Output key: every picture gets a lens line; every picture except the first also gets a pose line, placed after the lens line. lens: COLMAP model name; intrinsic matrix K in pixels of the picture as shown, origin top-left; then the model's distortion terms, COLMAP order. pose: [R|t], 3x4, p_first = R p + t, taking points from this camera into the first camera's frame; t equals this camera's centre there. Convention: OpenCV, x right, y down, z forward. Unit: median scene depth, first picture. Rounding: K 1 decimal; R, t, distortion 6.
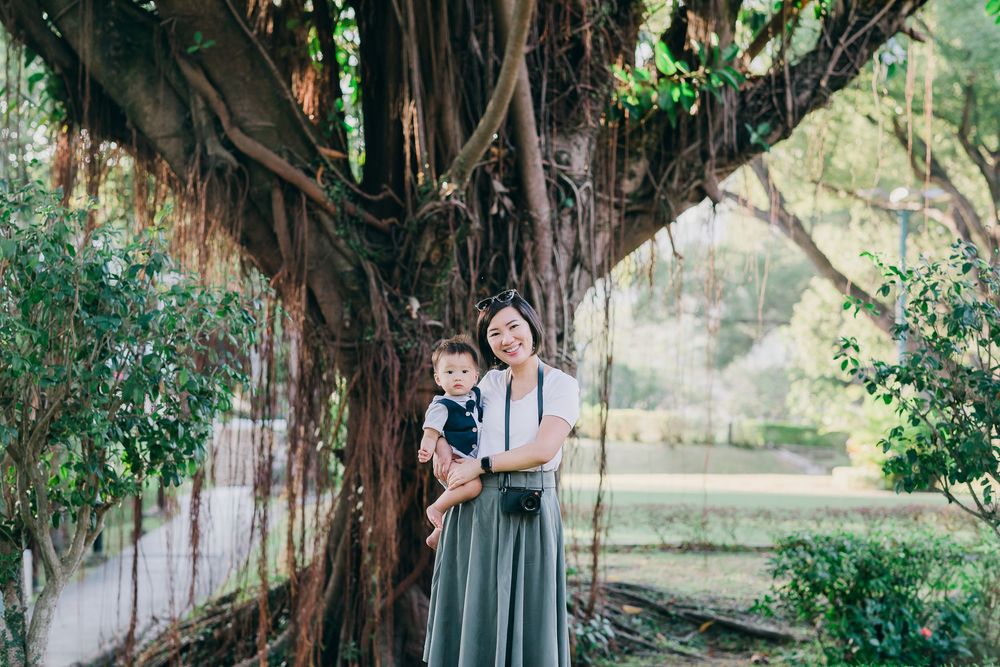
lens RADIAL K [[2647.4, 0, 496.9], [0, 2647.4, 329.8], [0, 0, 1]] dist [0.127118, 0.000000]
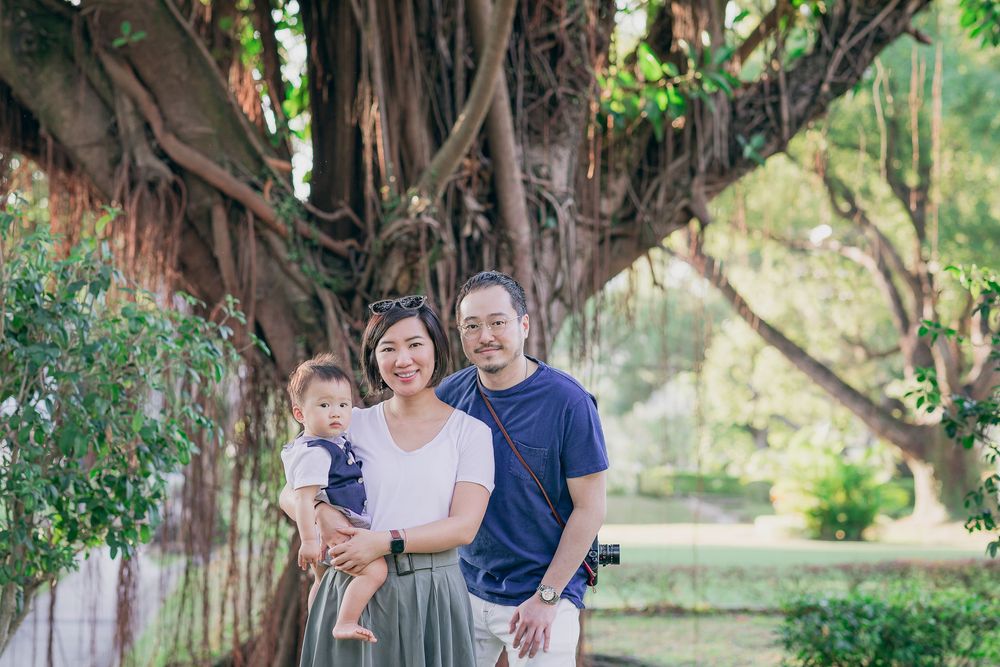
lens RADIAL K [[2647.4, 0, 513.0], [0, 2647.4, 353.1], [0, 0, 1]] dist [0.127118, 0.000000]
pose [[0.998671, -0.007089, 0.051055, -0.030198], [0.007616, 0.999920, -0.010125, 0.003933], [-0.050979, 0.010500, 0.998645, 0.129110]]
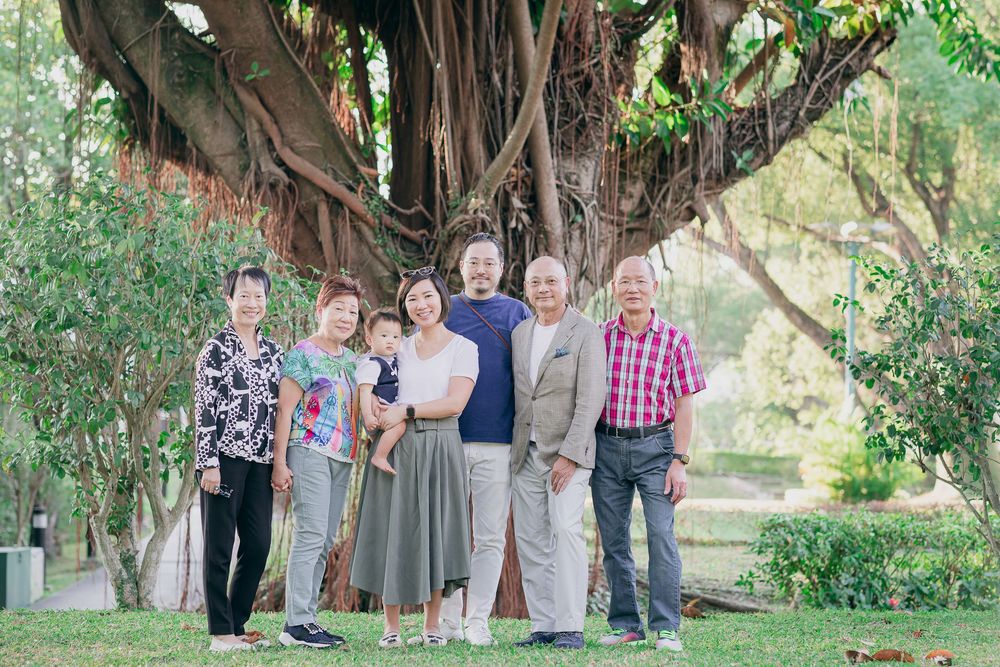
lens RADIAL K [[2647.4, 0, 528.1], [0, 2647.4, 322.9], [0, 0, 1]] dist [0.127118, 0.000000]
pose [[0.999364, 0.008043, 0.034728, -0.032717], [-0.007453, 0.999826, -0.017072, 0.015694], [-0.034860, 0.016803, 0.999251, -0.118457]]
